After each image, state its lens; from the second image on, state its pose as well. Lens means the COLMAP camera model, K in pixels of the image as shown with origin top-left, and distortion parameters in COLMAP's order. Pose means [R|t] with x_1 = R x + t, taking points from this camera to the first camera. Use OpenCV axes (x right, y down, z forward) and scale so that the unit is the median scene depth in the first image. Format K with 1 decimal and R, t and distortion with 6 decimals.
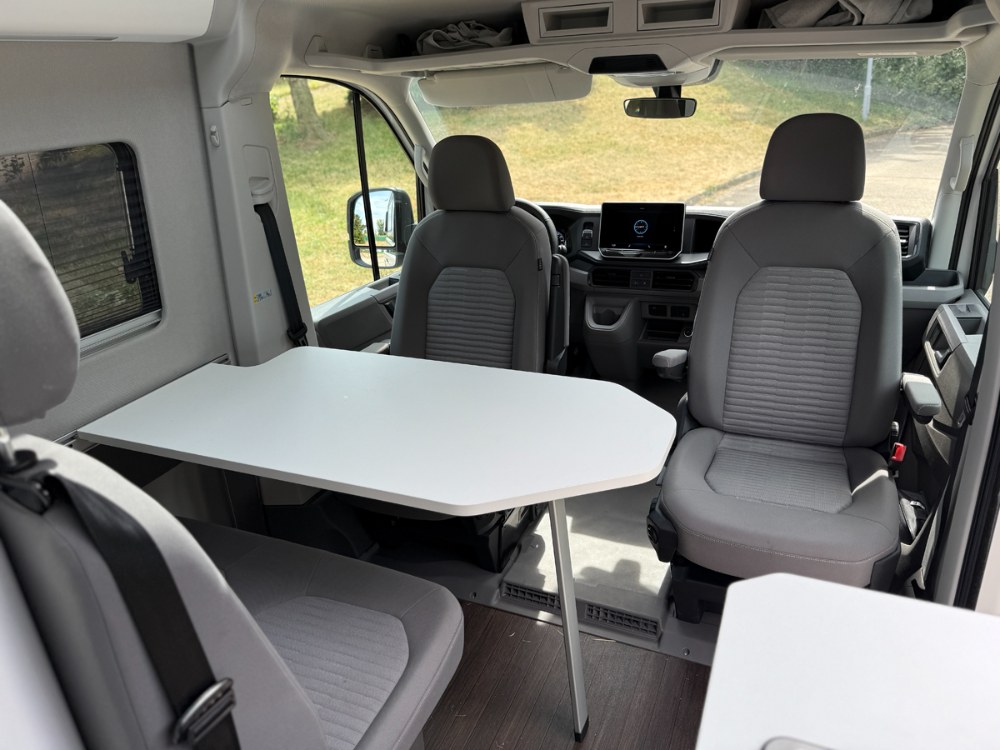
lens RADIAL K [[710.5, 0, 501.7], [0, 710.5, 379.9], [0, 0, 1]] dist [0.037103, -0.026999]
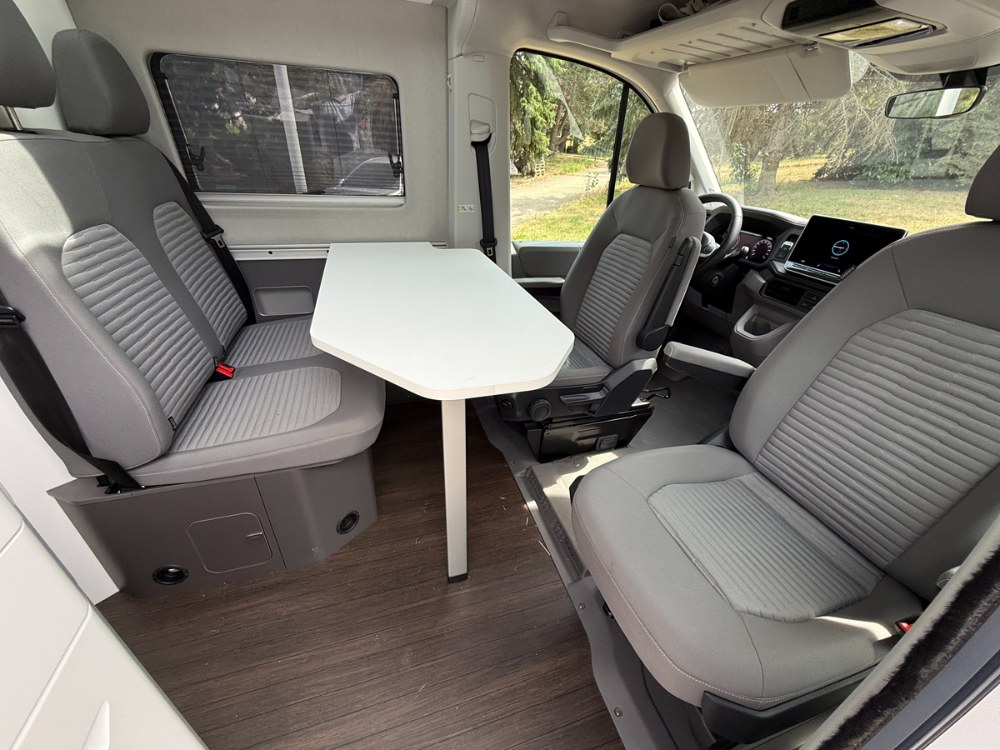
lens RADIAL K [[404.8, 0, 502.1], [0, 404.8, 376.9], [0, 0, 1]] dist [0.000536, -0.001165]
pose [[0.639856, 0.445705, -0.626044, 0.363045], [-0.381519, 0.891390, 0.244678, -0.032191], [0.667103, 0.082289, 0.740406, 0.387723]]
